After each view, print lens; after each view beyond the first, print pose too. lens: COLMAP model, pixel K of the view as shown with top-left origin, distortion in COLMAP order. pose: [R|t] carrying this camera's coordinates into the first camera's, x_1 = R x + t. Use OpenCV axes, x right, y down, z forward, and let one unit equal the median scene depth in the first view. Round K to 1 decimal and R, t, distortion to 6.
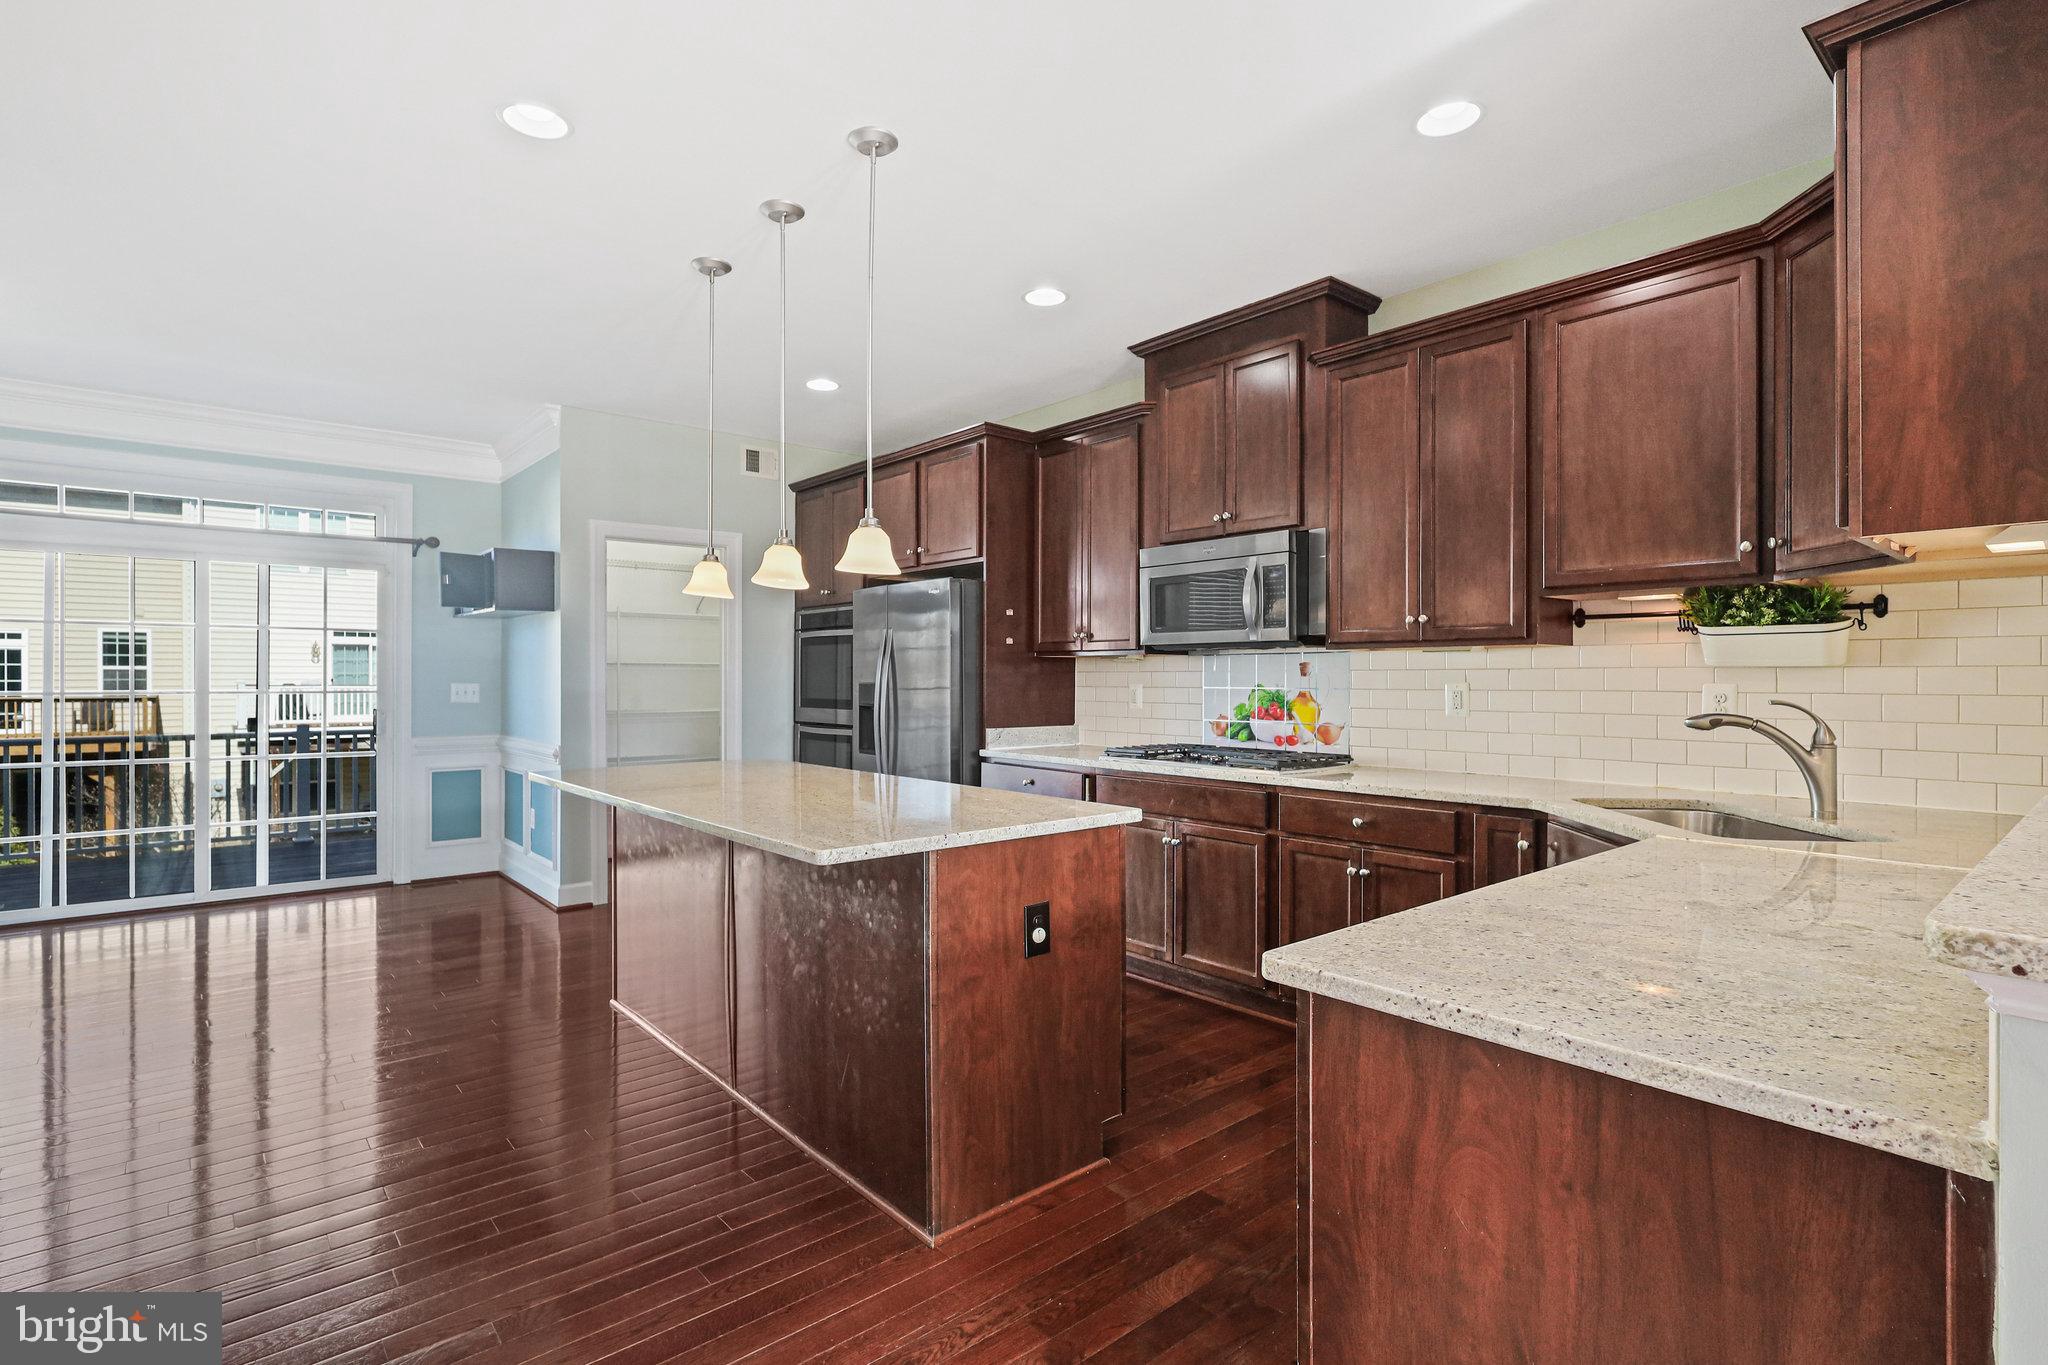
lens RADIAL K [[953.4, 0, 1017.9], [0, 953.4, 675.6], [0, 0, 1]] dist [0.000370, 0.000178]
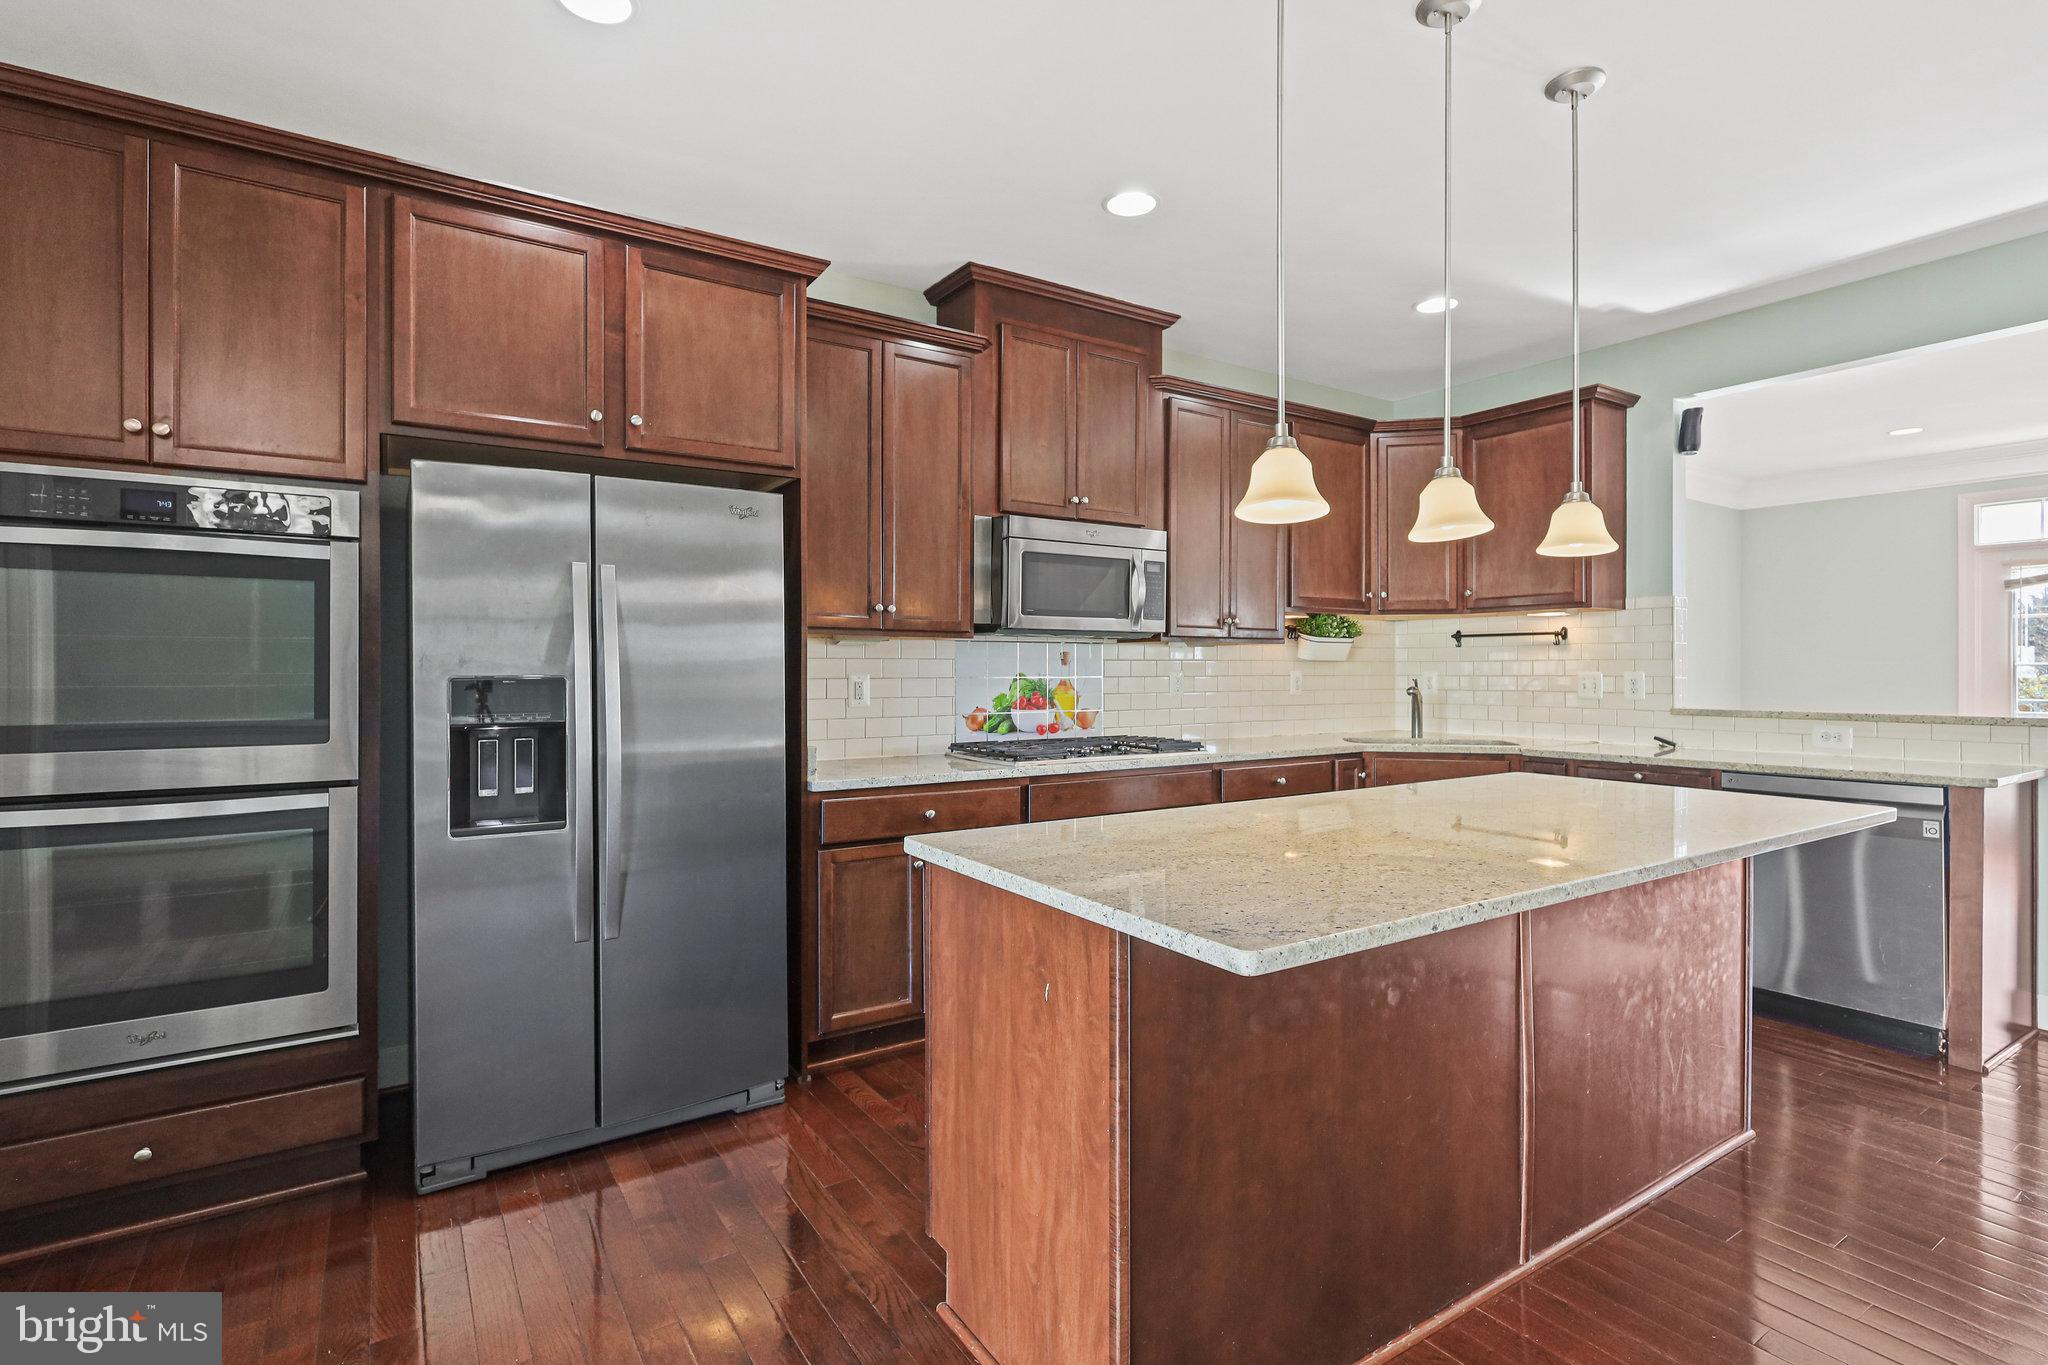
lens RADIAL K [[1000.1, 0, 1024.0], [0, 1000.1, 682.5], [0, 0, 1]] dist [0.002149, -0.000383]
pose [[0.125387, -0.015212, 0.991991, -0.770185], [-0.005473, 0.999857, 0.016024, 0.002288], [-0.992093, -0.007438, 0.125286, 0.896576]]
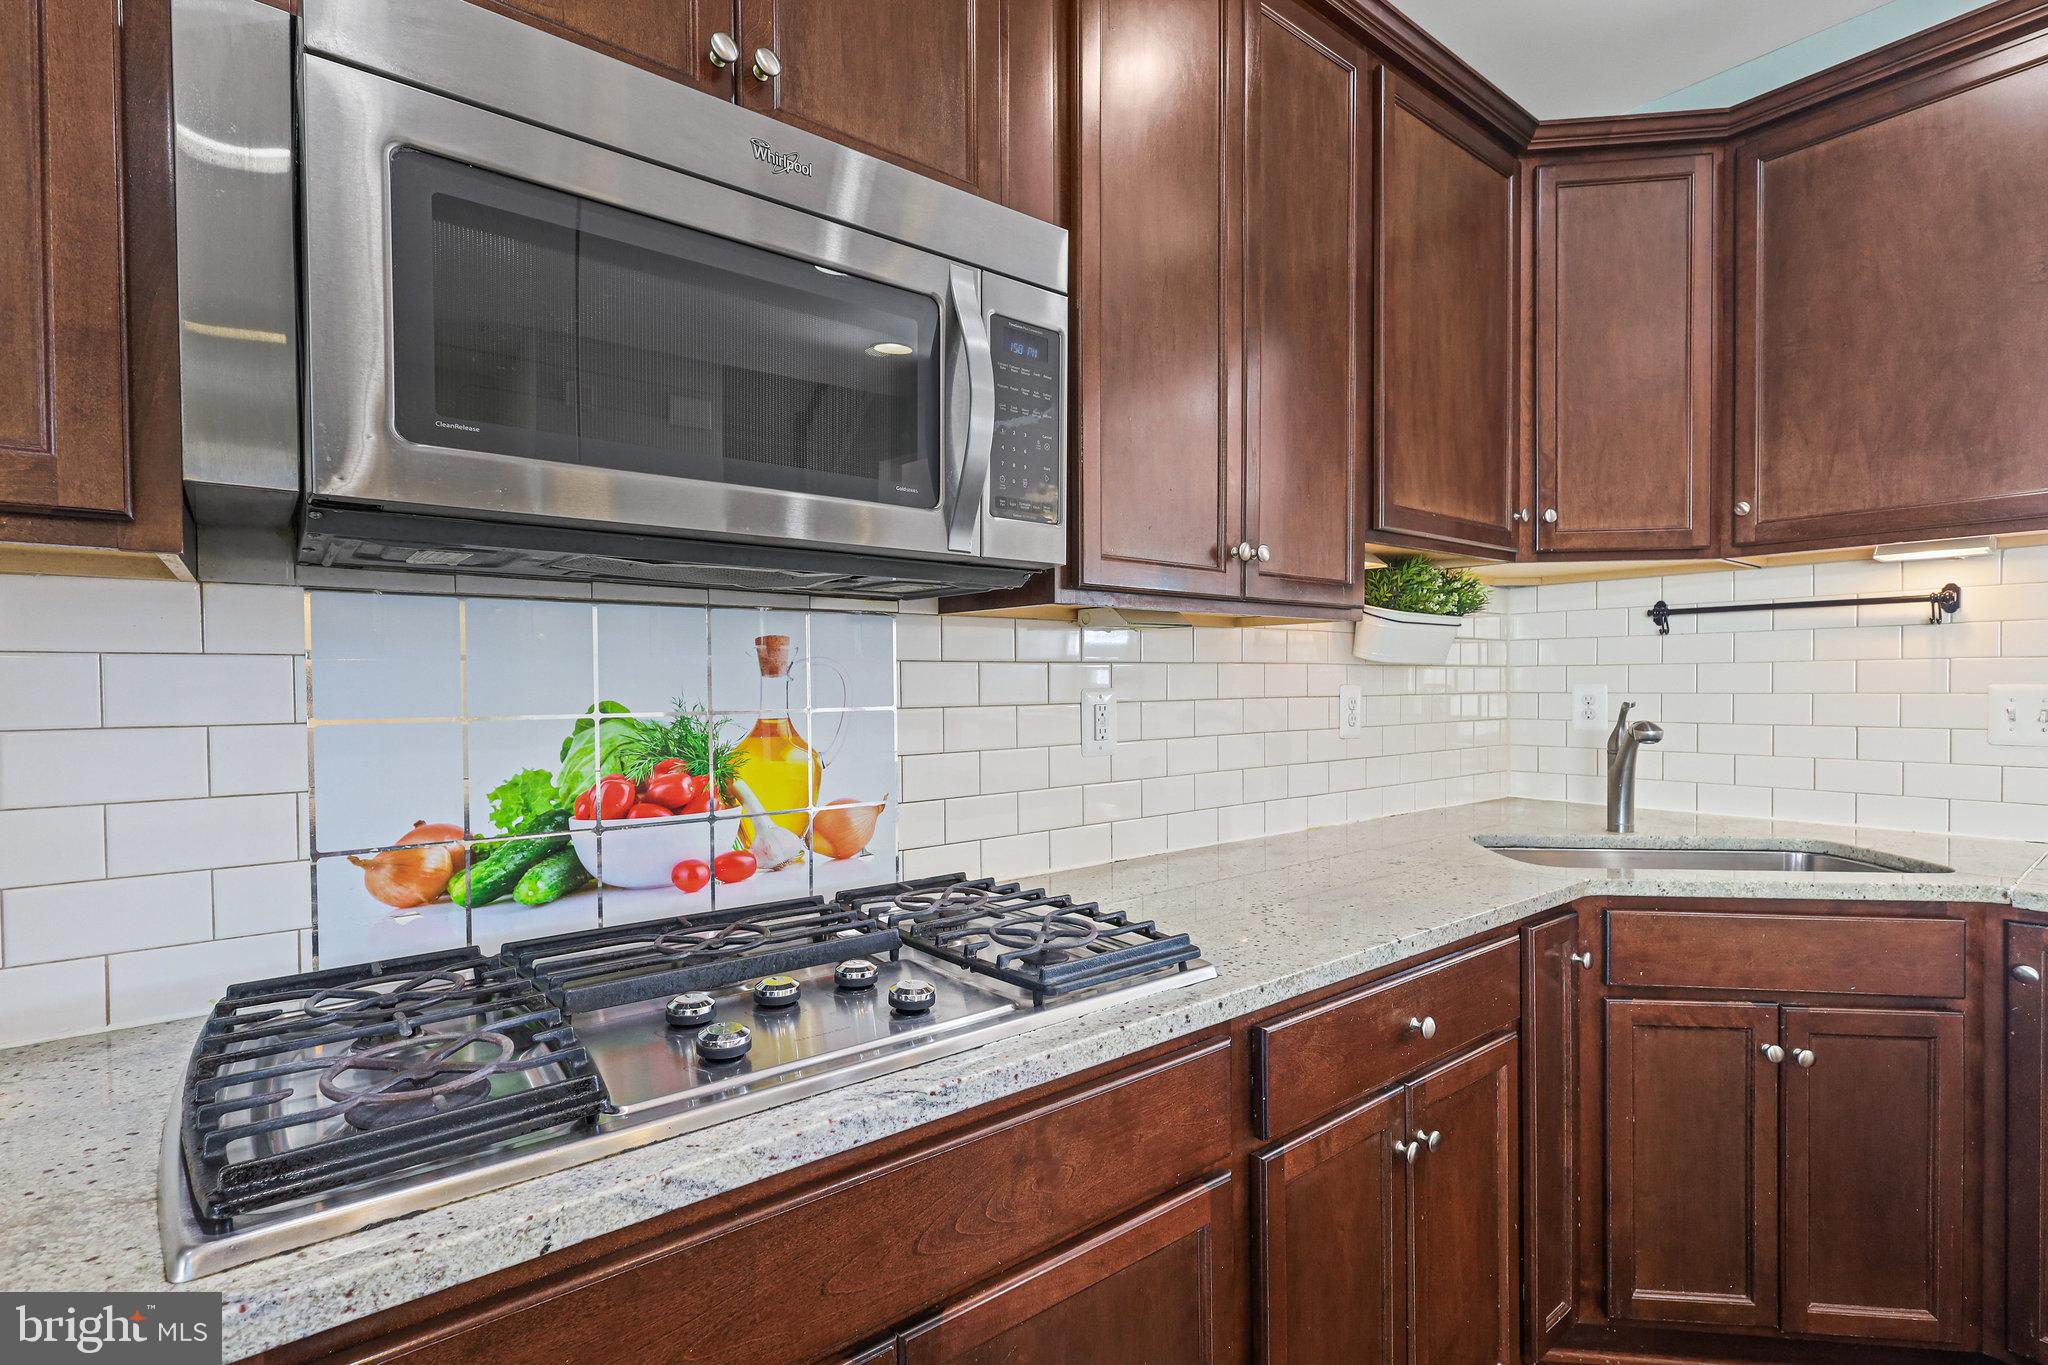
lens RADIAL K [[962.8, 0, 1030.8], [0, 962.8, 696.7], [0, 0, 1]] dist [0.000817, 0.000143]
pose [[0.033376, -0.017271, 0.999294, -0.046038], [0.001568, 0.999850, 0.017228, 0.002325], [-0.999442, 0.000992, 0.033398, 0.882941]]
